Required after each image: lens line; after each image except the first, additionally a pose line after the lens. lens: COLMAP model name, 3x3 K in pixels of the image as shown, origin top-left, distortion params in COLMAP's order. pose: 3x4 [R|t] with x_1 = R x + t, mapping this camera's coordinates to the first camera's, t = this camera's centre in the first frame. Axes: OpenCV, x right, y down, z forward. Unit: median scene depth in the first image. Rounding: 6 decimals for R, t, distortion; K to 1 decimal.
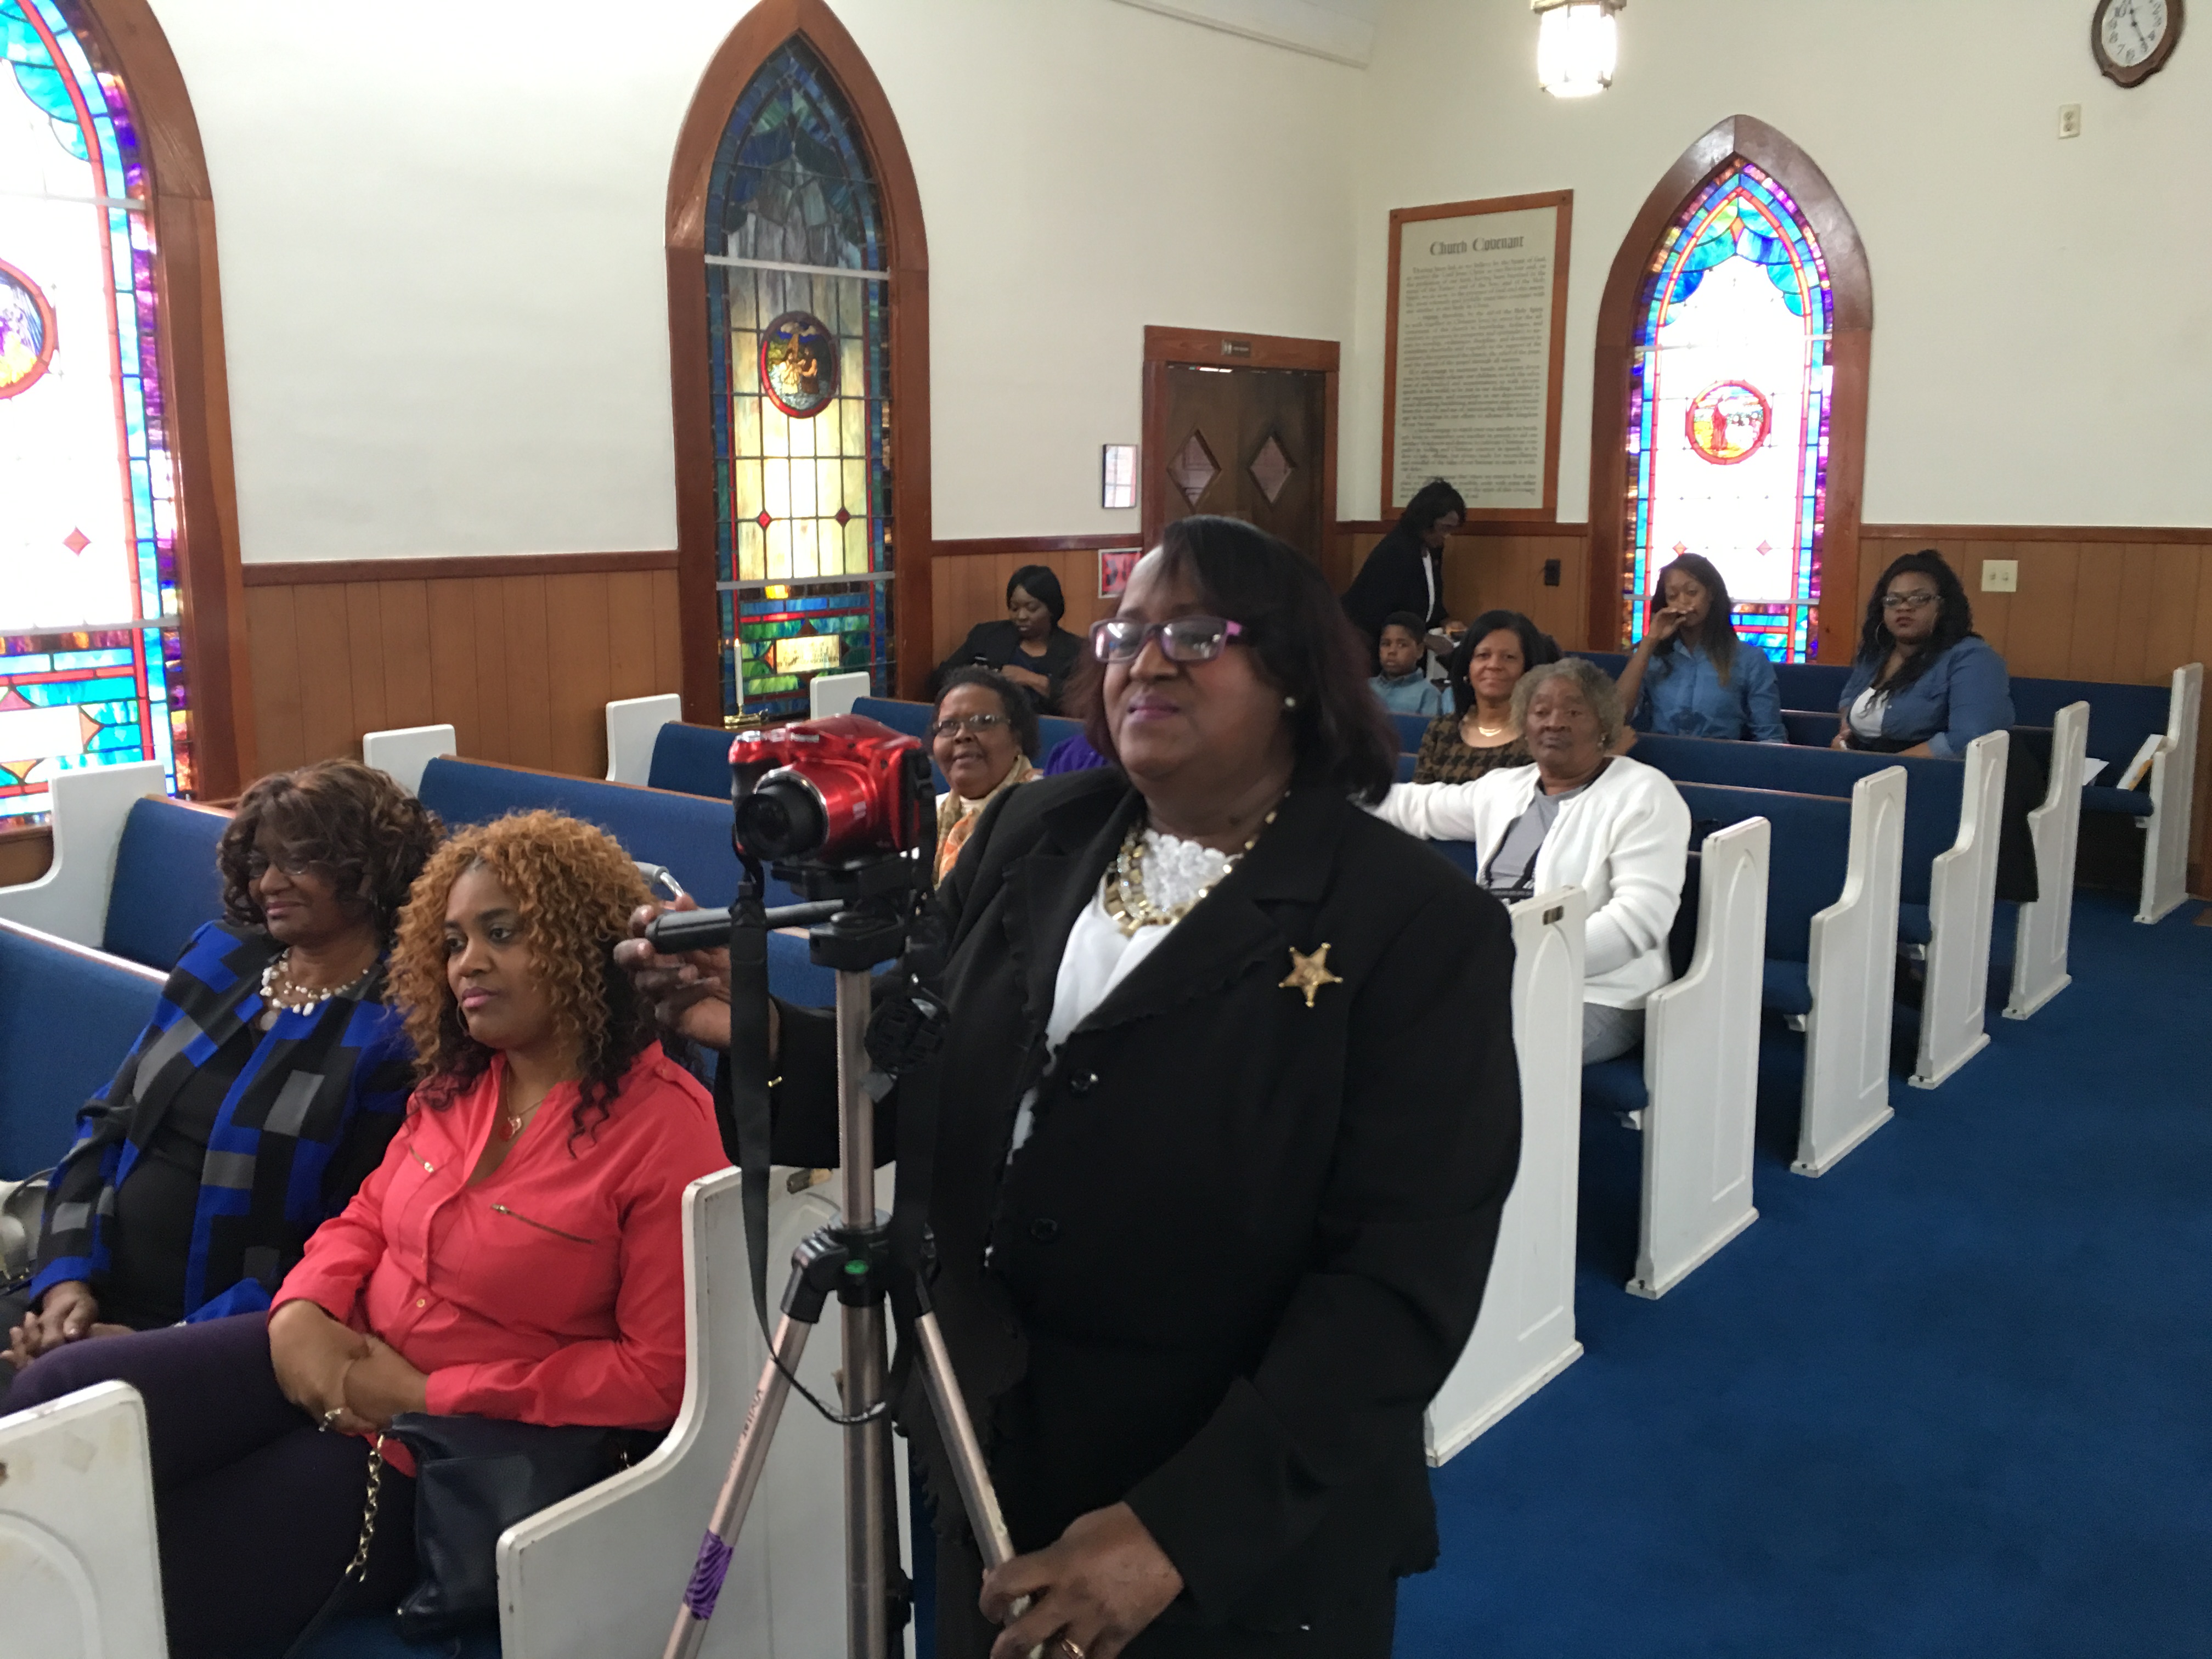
lens RADIAL K [[1884.0, 0, 1094.0], [0, 1884.0, 825.4], [0, 0, 1]] dist [0.081529, -0.111990]
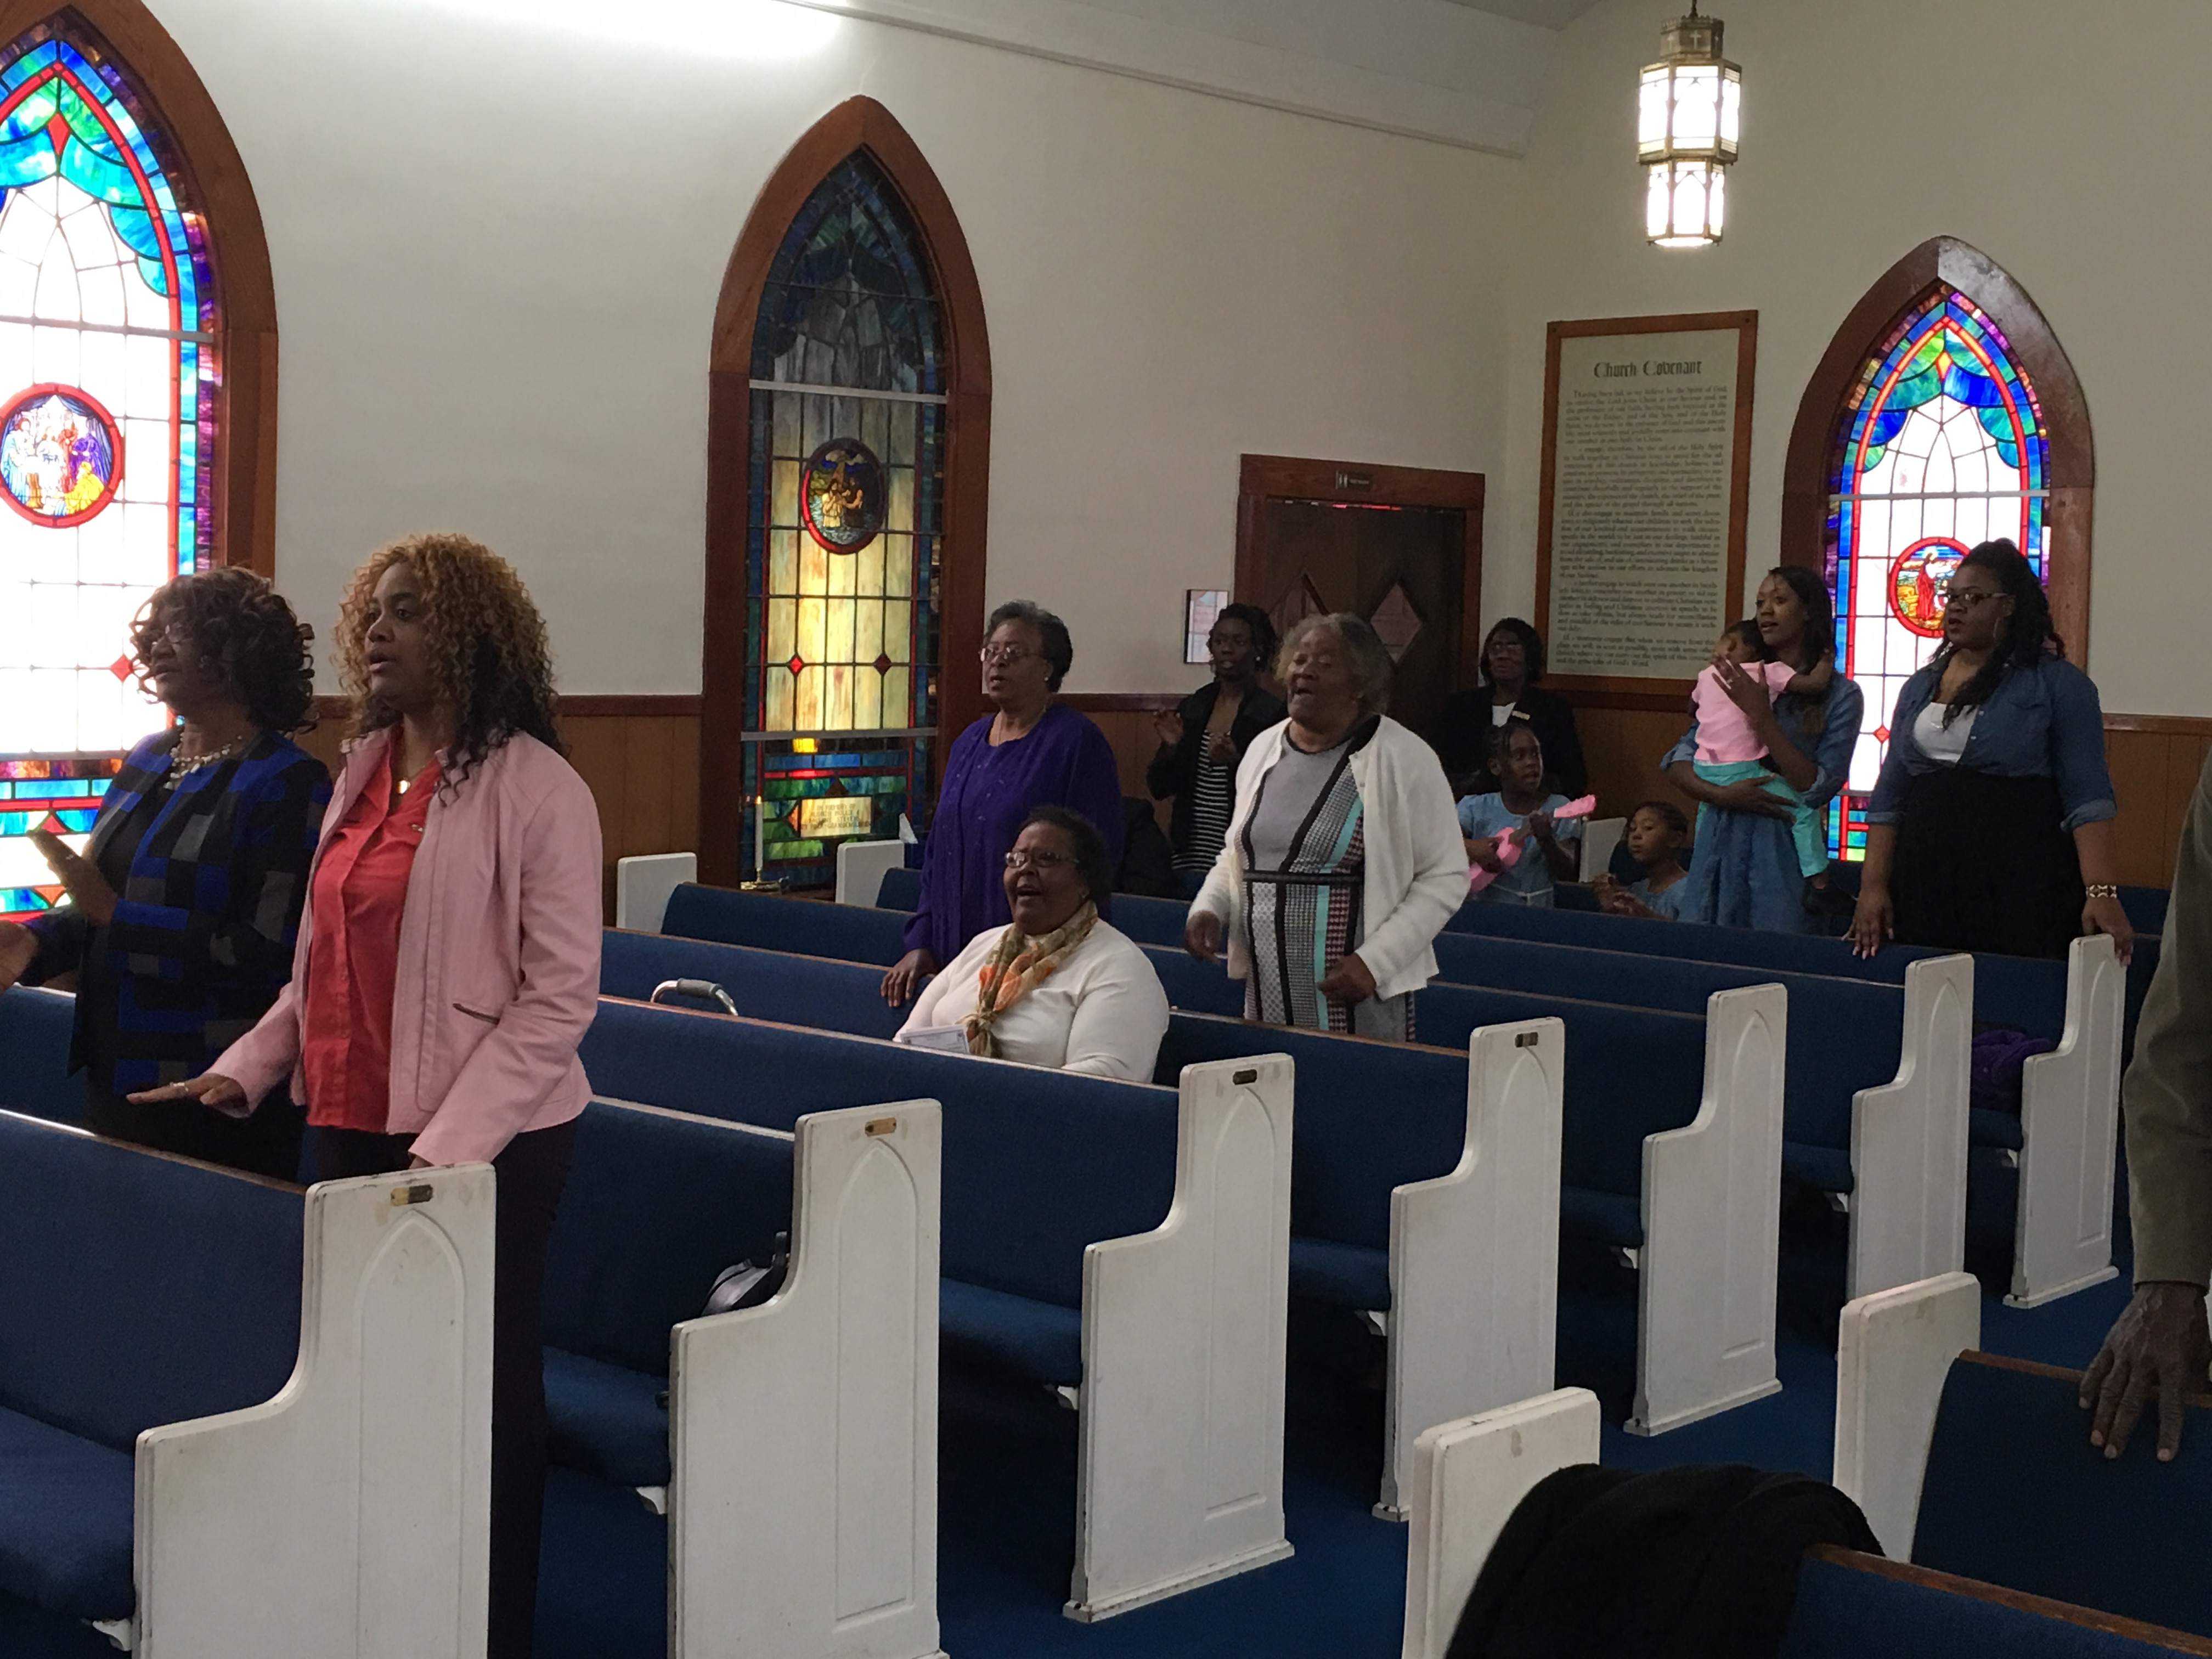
lens RADIAL K [[2989.1, 0, 1110.4], [0, 2989.1, 829.0], [0, 0, 1]] dist [0.032354, 0.008485]
pose [[0.998644, 0.032989, -0.040265, 0.032481], [-0.037207, 0.993351, -0.108949, 0.062375], [0.036403, 0.110300, 0.993232, -0.380419]]
